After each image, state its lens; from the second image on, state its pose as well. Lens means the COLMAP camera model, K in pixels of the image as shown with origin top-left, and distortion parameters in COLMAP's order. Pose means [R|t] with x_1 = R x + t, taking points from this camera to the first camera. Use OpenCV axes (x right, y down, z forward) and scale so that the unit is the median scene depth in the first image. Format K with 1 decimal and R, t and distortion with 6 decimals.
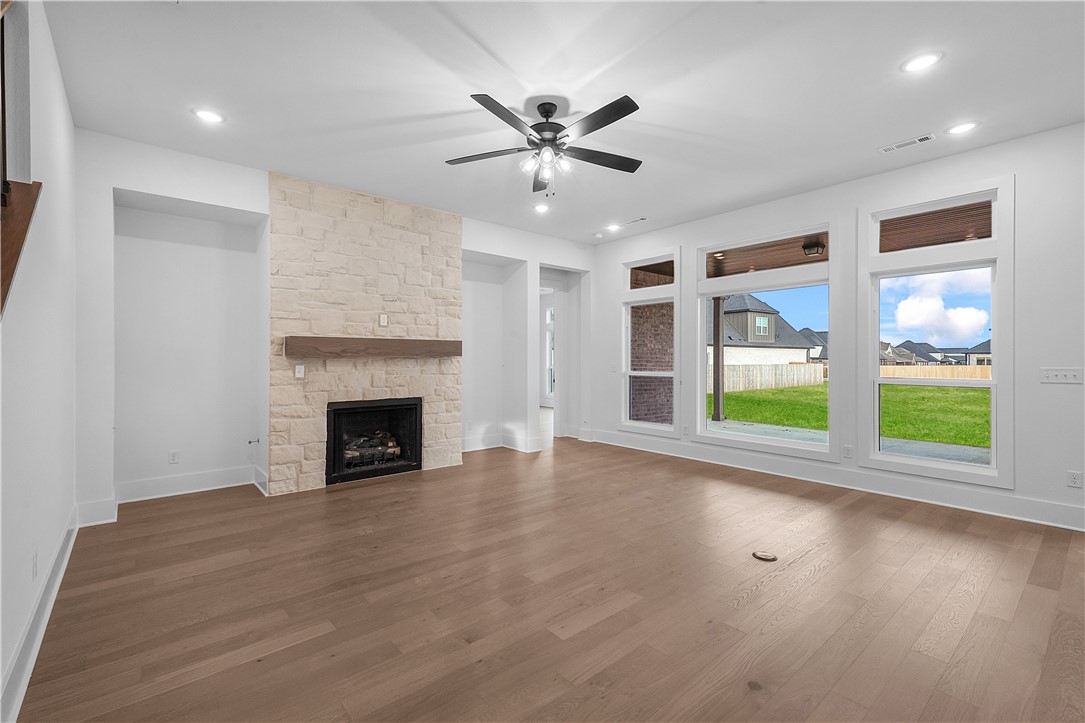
lens RADIAL K [[478.1, 0, 539.9], [0, 478.1, 357.5], [0, 0, 1]] dist [0.005342, -0.000218]
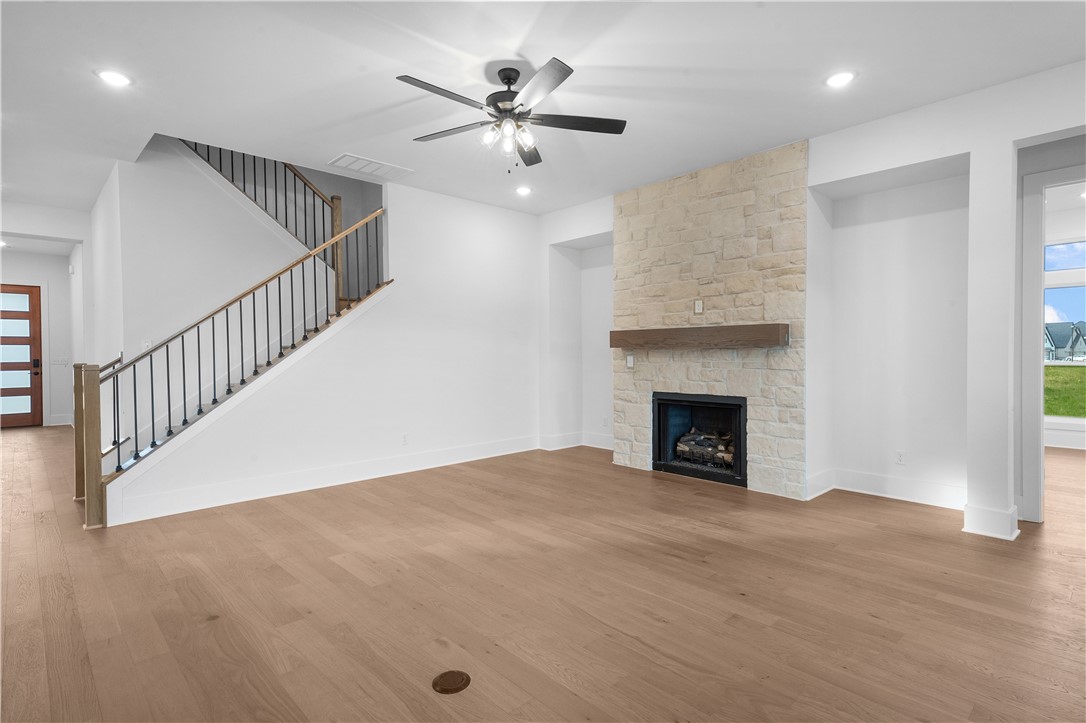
lens RADIAL K [[548.7, 0, 542.0], [0, 548.7, 361.9], [0, 0, 1]] dist [0.037200, -0.006800]
pose [[0.028115, 0.018740, -0.999429, 0.663081], [0.010326, 0.999765, 0.019037, 0.002899], [0.999551, -0.010856, 0.027914, 0.636175]]
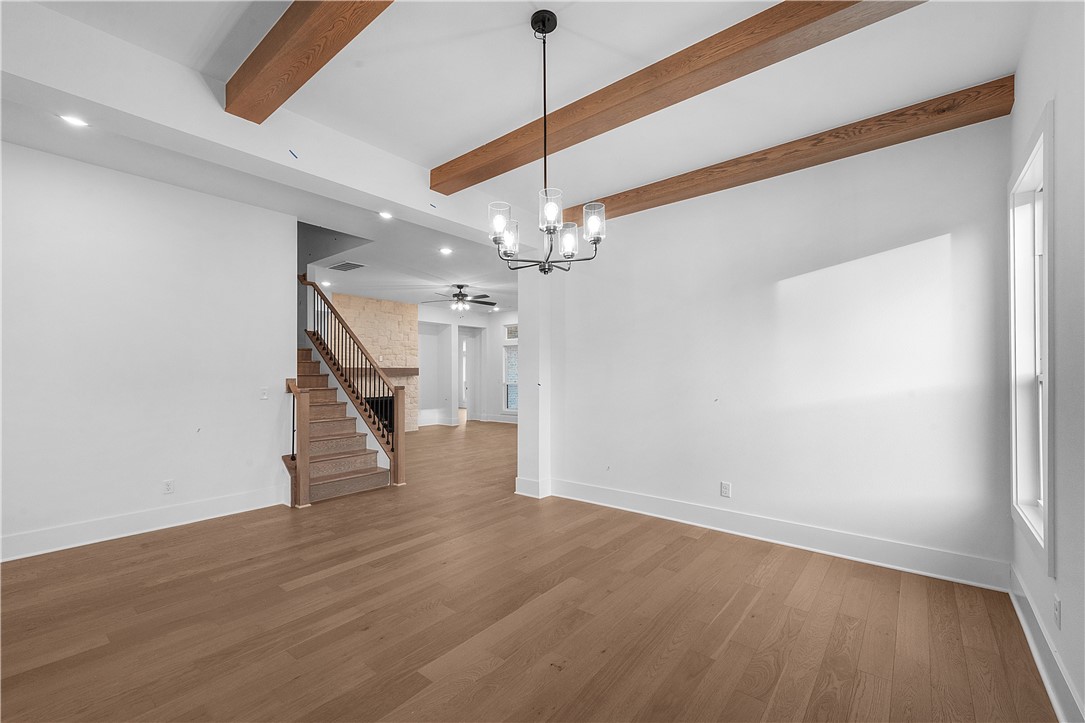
lens RADIAL K [[459.2, 0, 540.7], [0, 459.2, 364.8], [0, 0, 1]] dist [0.007270, -0.001226]
pose [[0.984718, -0.002567, 0.174136, 0.005279], [0.004617, 0.999925, -0.011368, -0.023598], [-0.174094, 0.011999, 0.984656, -1.006598]]
